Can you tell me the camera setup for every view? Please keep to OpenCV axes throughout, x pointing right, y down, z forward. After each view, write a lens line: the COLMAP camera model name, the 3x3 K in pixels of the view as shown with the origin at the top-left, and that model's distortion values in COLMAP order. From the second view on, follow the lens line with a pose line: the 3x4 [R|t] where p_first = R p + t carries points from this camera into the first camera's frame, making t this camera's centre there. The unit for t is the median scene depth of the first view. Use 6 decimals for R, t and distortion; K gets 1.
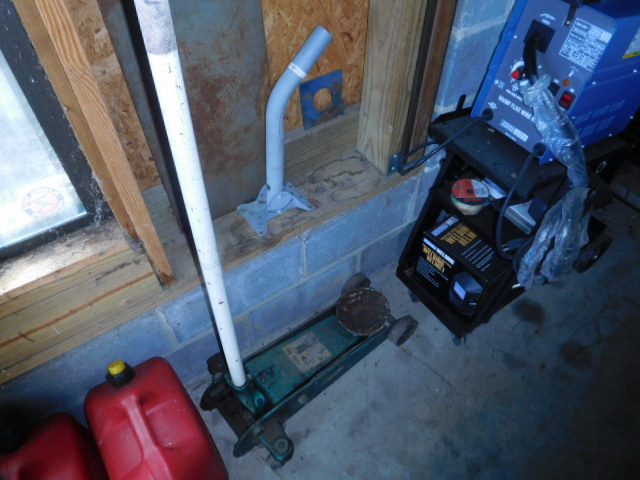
lens RADIAL K [[460.4, 0, 318.2], [0, 460.4, 240.5], [0, 0, 1]] dist [-0.005317, -0.004193]
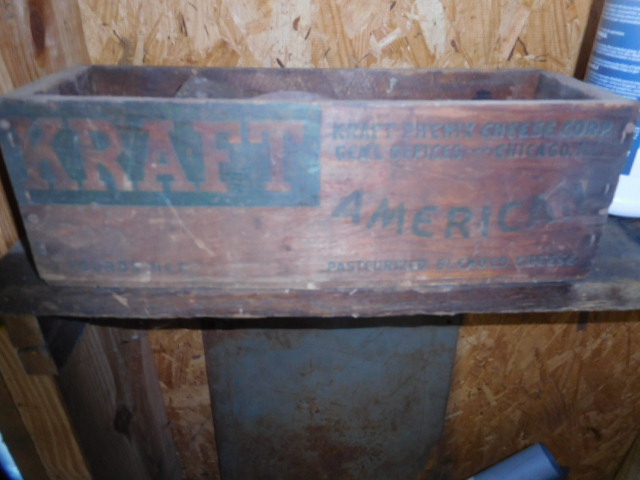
lens RADIAL K [[460.4, 0, 320.9], [0, 460.4, 239.7], [0, 0, 1]] dist [-0.005317, -0.004193]
pose [[0.862219, 0.255448, -0.437406, -0.050684], [-0.401534, 0.871093, -0.282784, -0.408696], [0.308785, 0.419455, 0.853645, 0.328099]]
